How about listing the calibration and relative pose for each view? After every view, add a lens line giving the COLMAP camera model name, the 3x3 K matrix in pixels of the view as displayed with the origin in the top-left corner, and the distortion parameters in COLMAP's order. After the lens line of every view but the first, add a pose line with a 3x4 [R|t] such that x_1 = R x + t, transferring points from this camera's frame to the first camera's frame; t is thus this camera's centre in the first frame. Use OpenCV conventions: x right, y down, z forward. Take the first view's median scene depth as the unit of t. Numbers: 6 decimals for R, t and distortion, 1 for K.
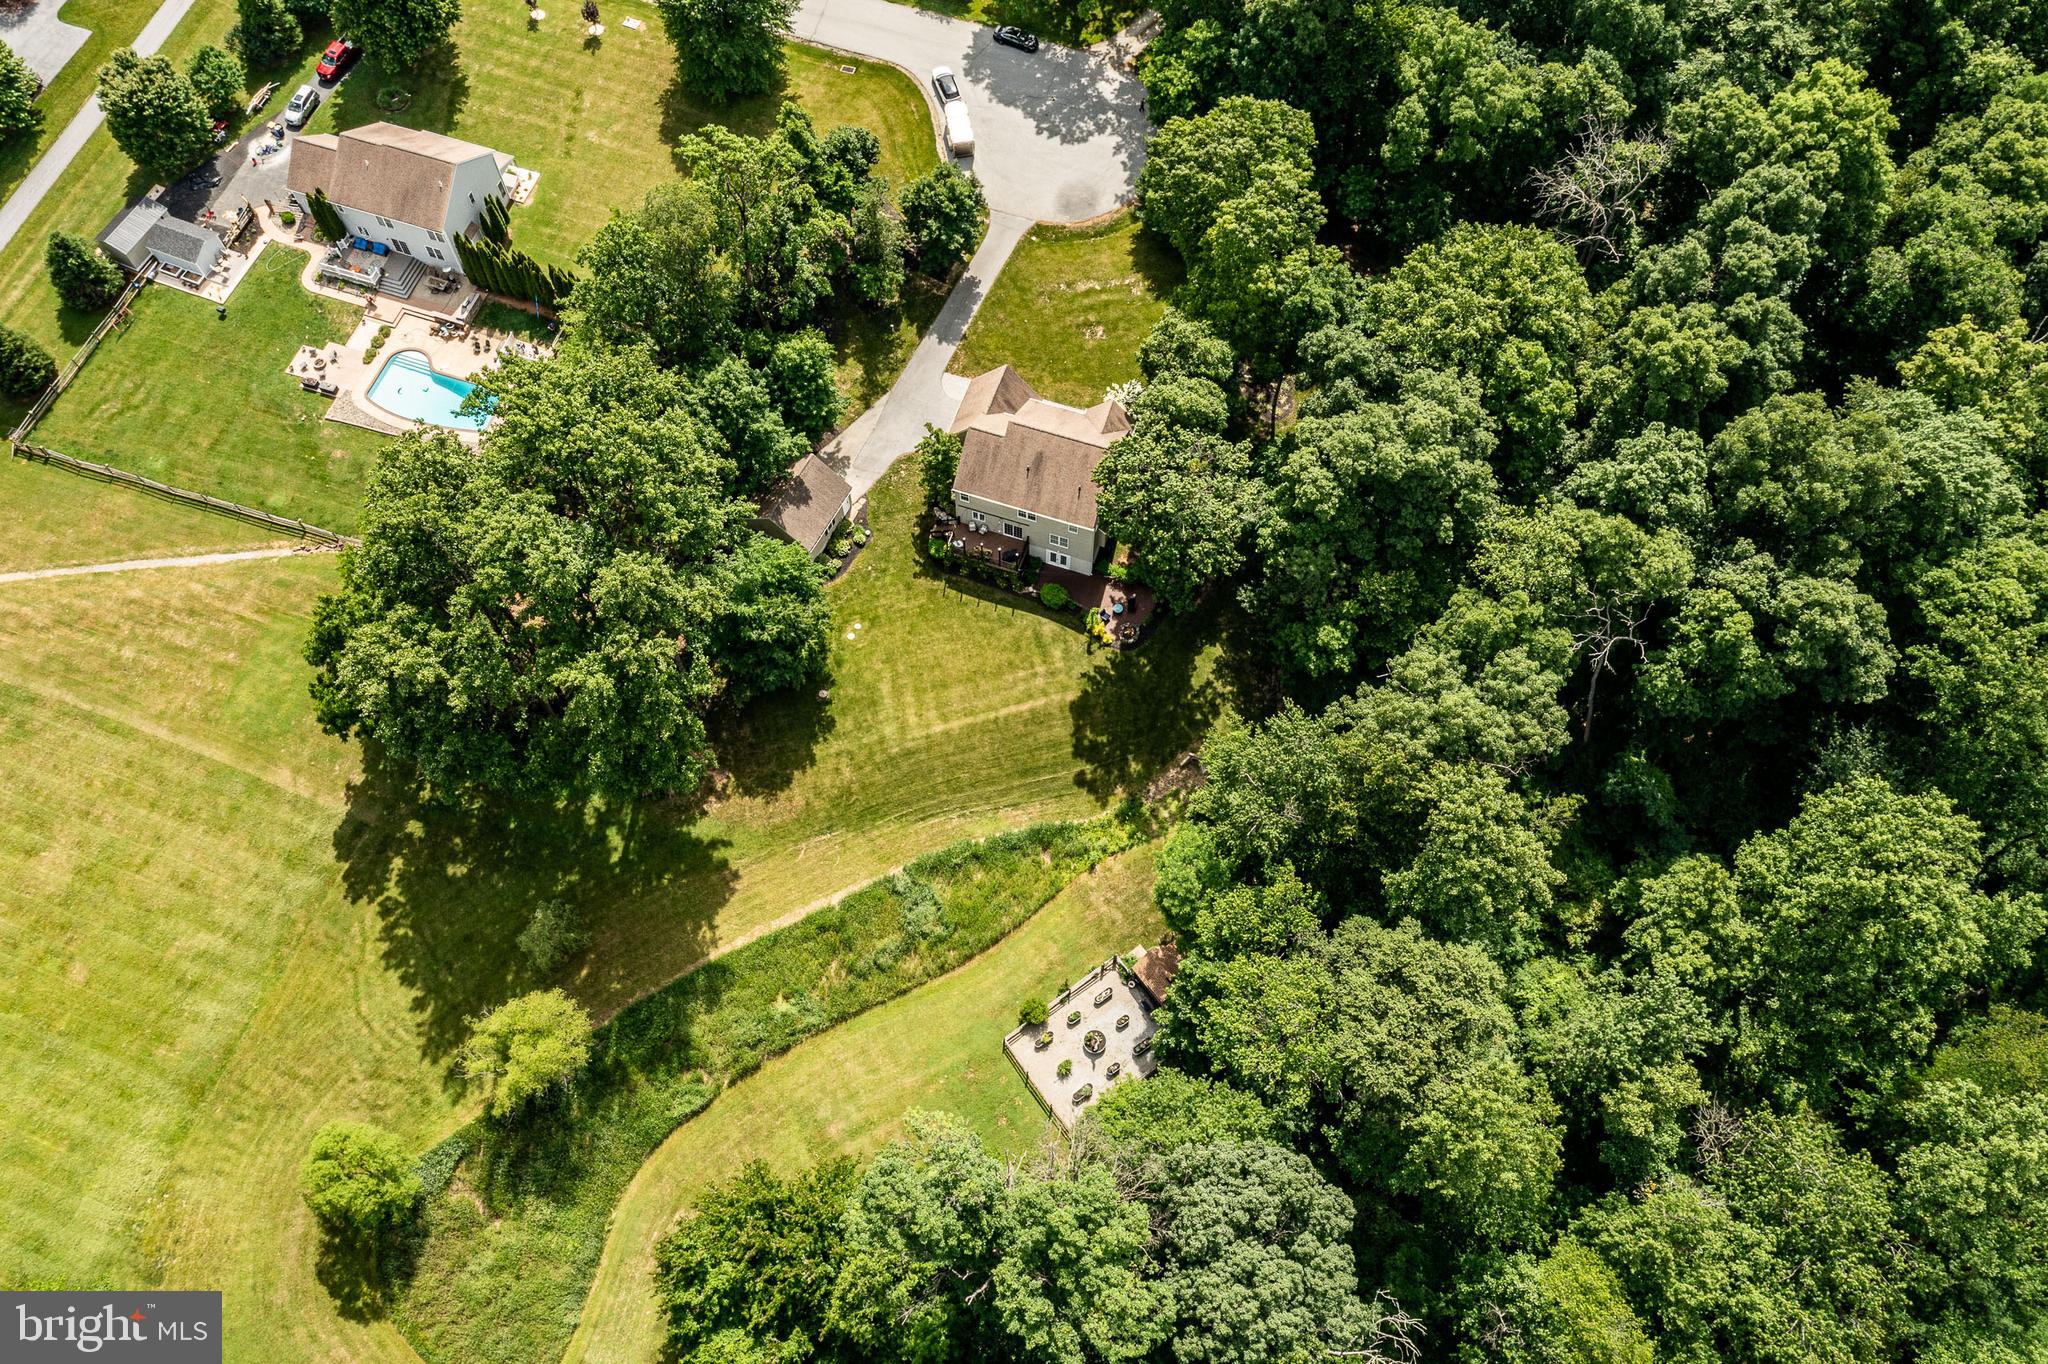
lens RADIAL K [[1626.6, 0, 1026.2], [0, 1626.6, 682.9], [0, 0, 1]] dist [-0.004533, 0.037116]
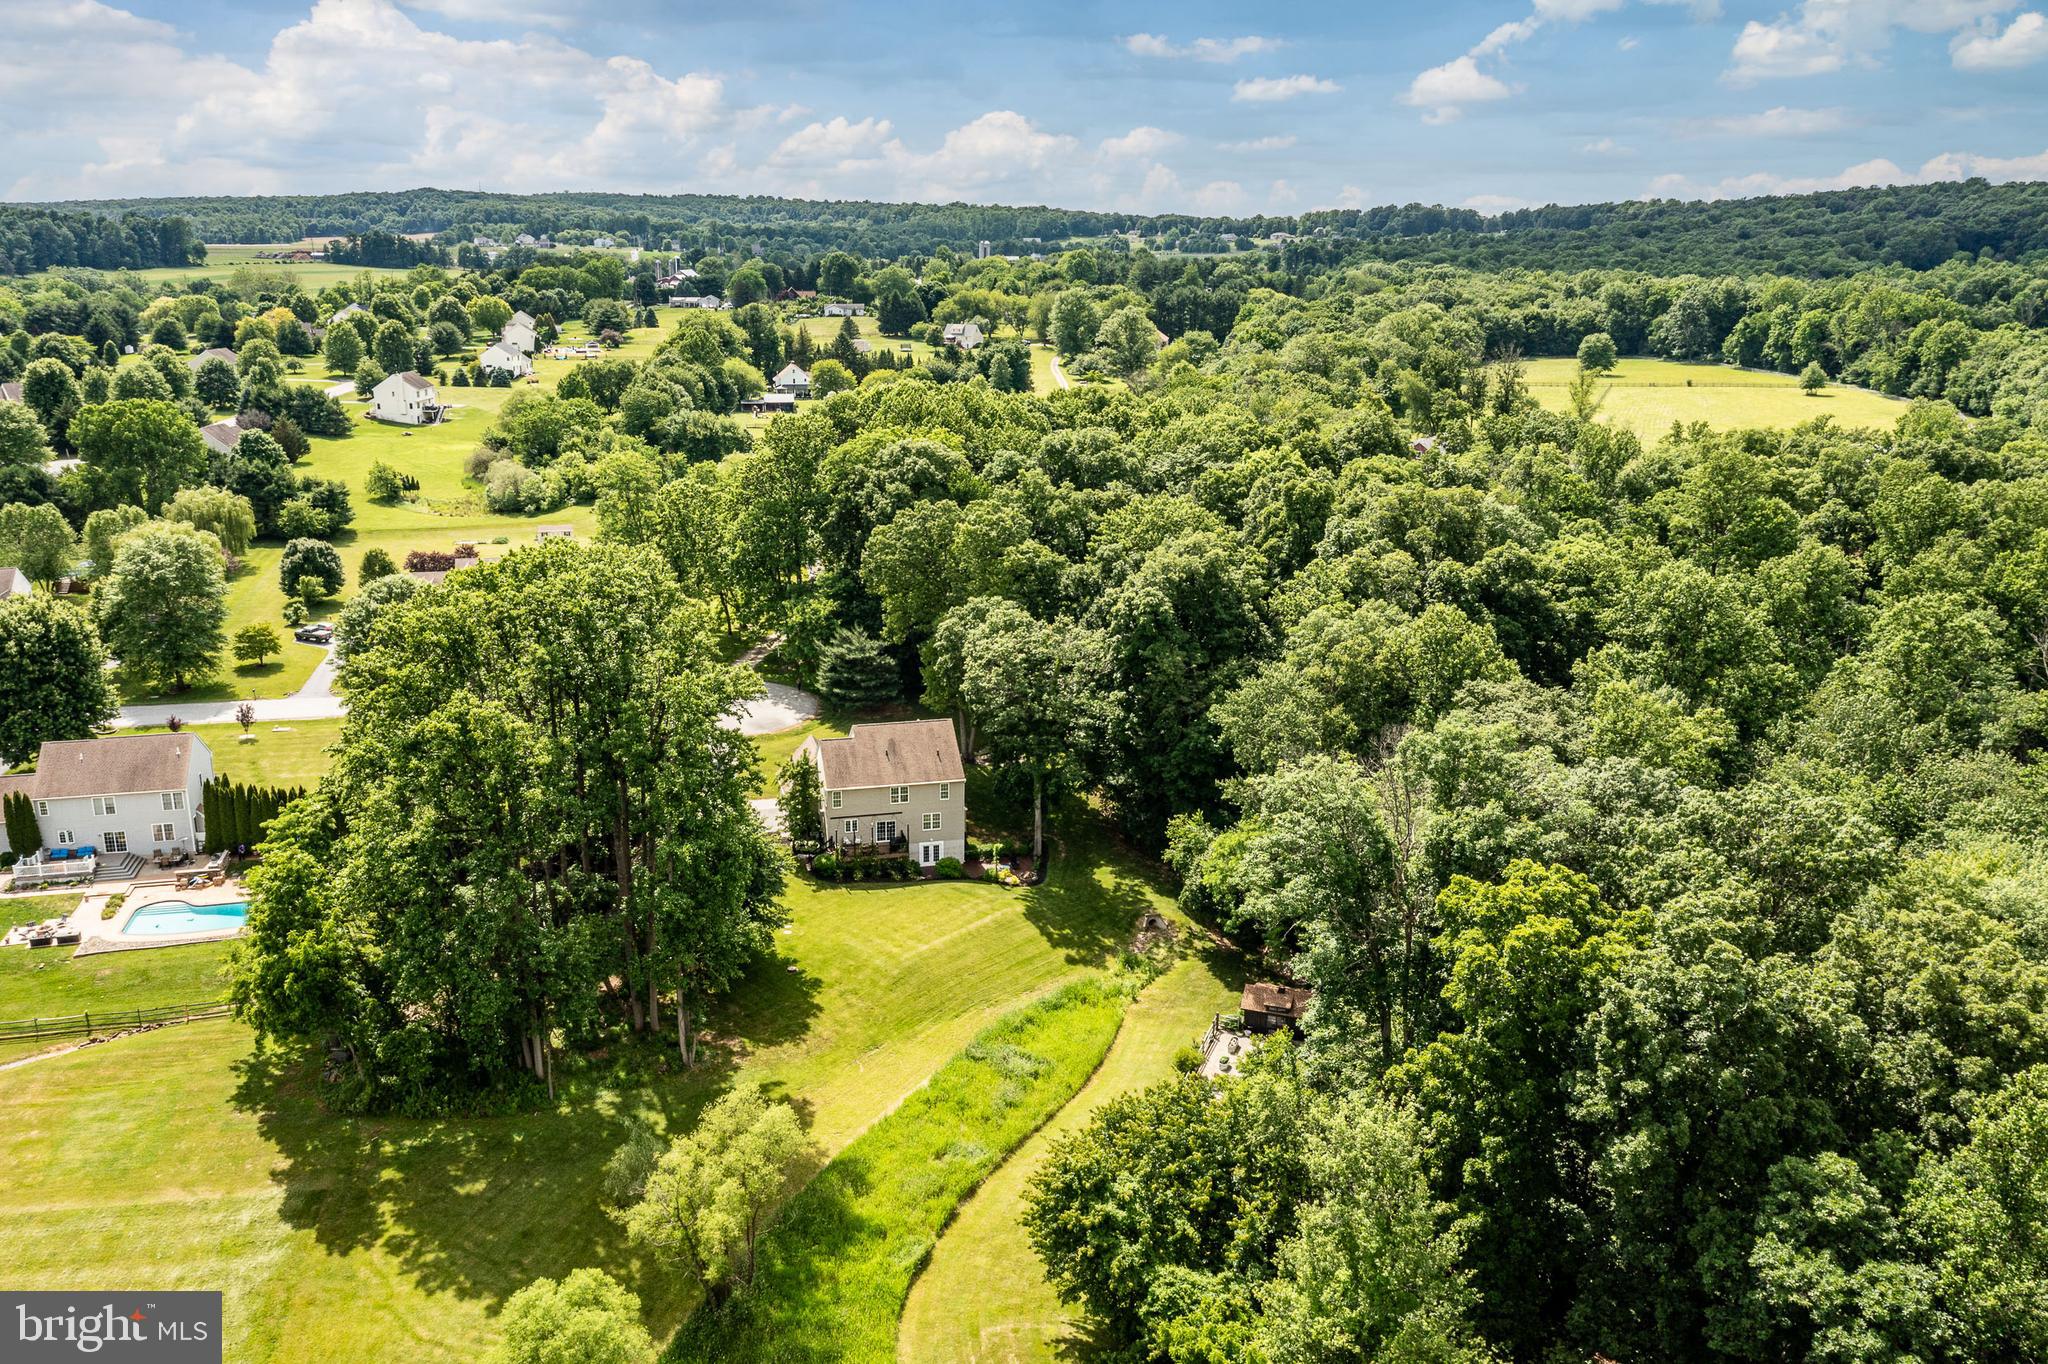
lens RADIAL K [[1626.6, 0, 1026.2], [0, 1626.6, 682.9], [0, 0, 1]] dist [-0.004533, 0.037116]
pose [[0.832619, -0.144802, 0.534582, -0.498284], [0.493383, 0.632455, -0.597138, 0.535994], [-0.251633, 0.760942, 0.598037, 0.303397]]
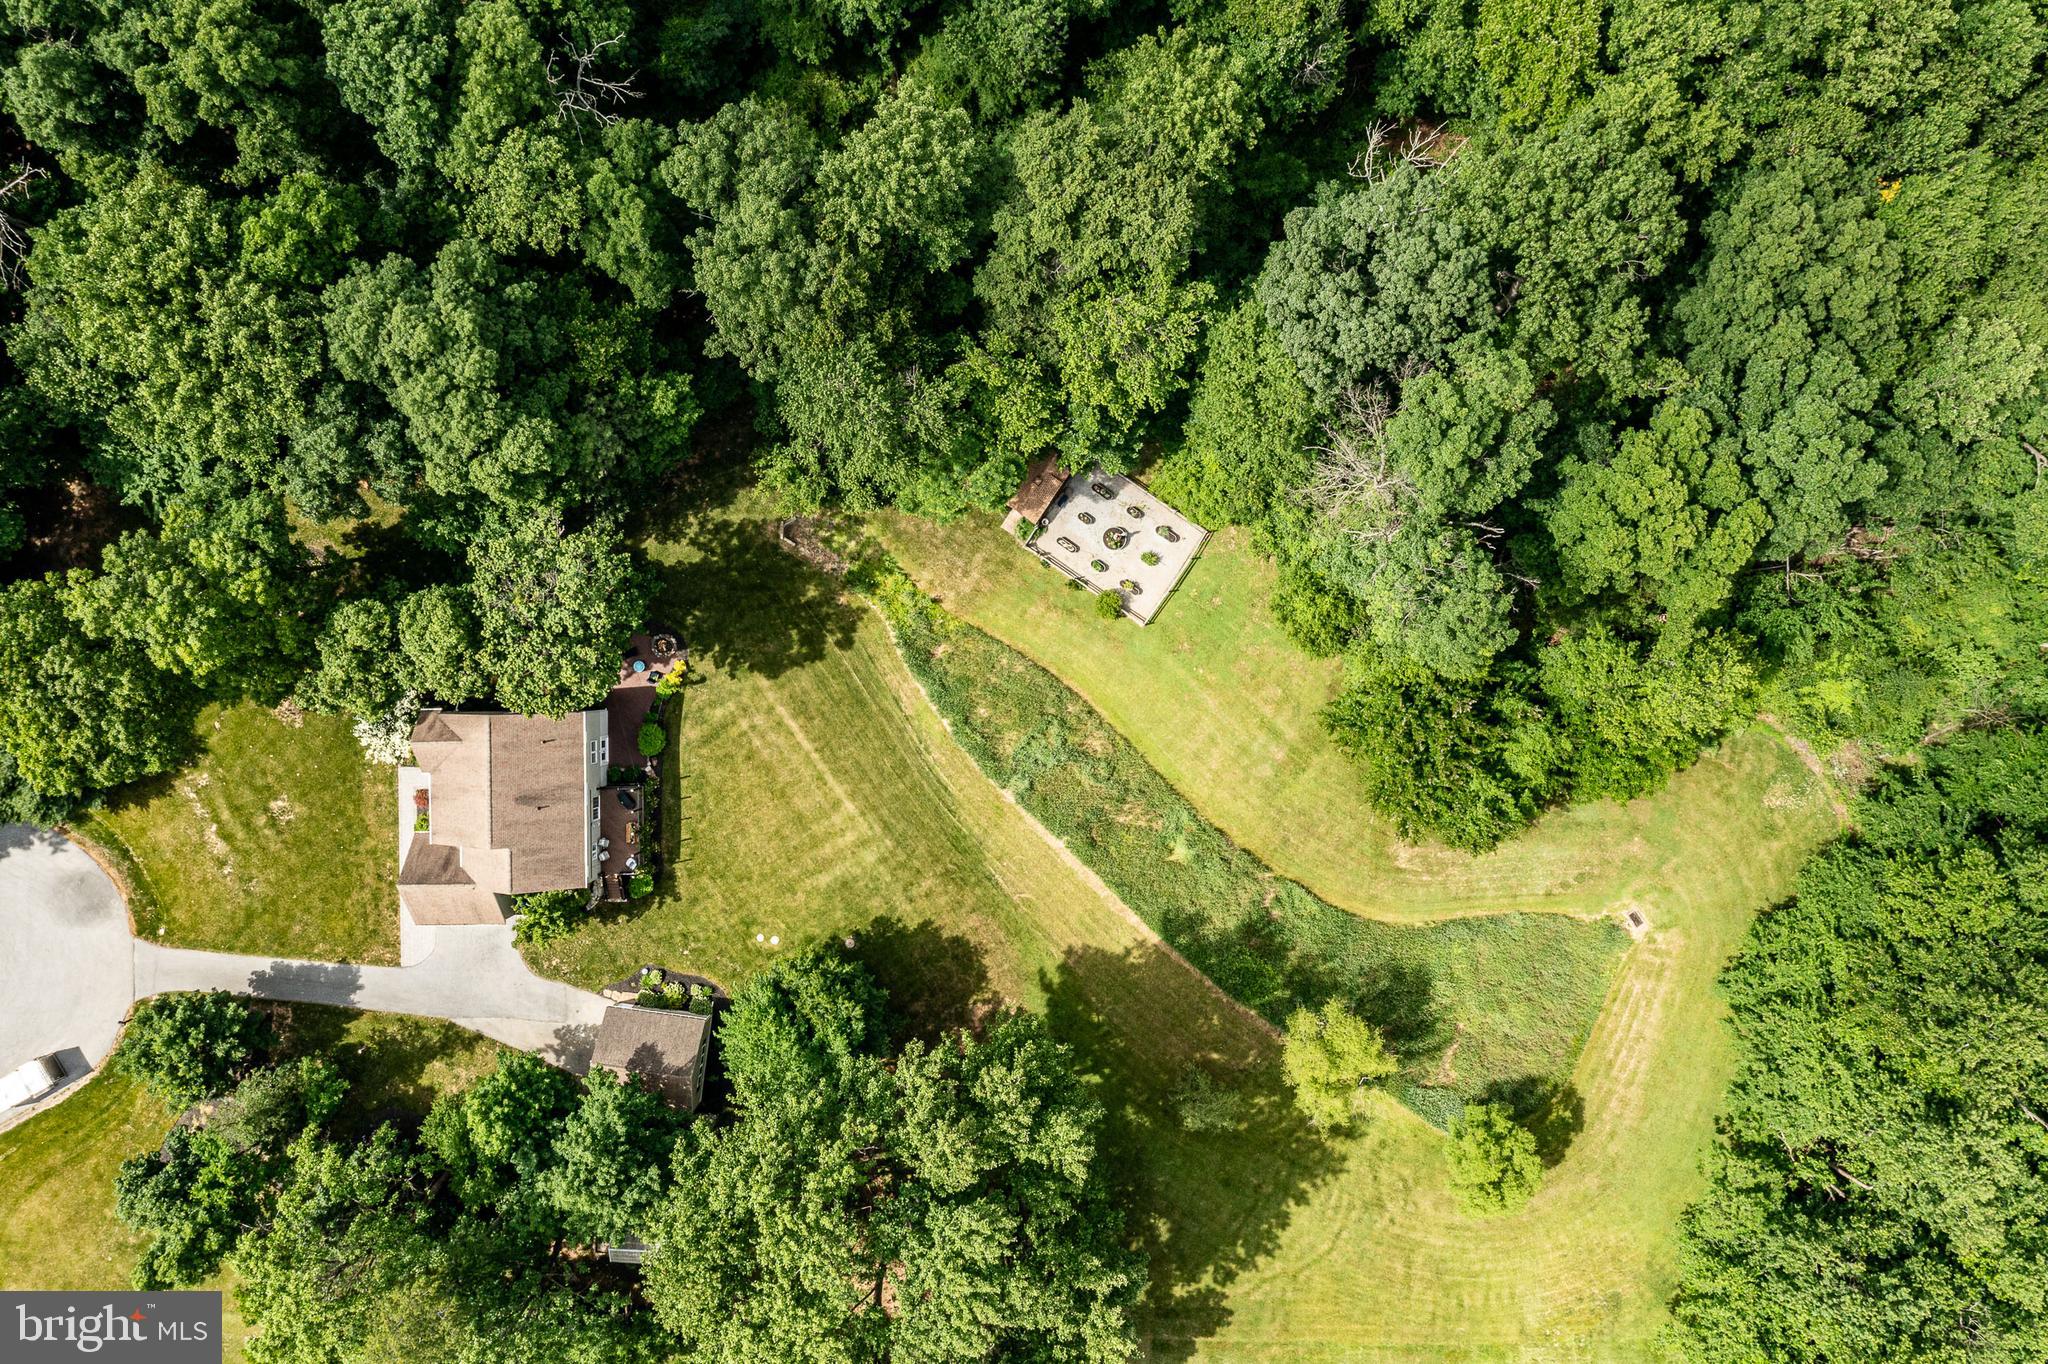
lens RADIAL K [[1626.6, 0, 1026.2], [0, 1626.6, 682.9], [0, 0, 1]] dist [-0.004533, 0.037116]
pose [[-0.328152, -0.944517, -0.014252, -0.008418], [0.843470, -0.299772, 0.445752, -0.277759], [-0.425293, 0.134254, 0.895043, 0.138406]]
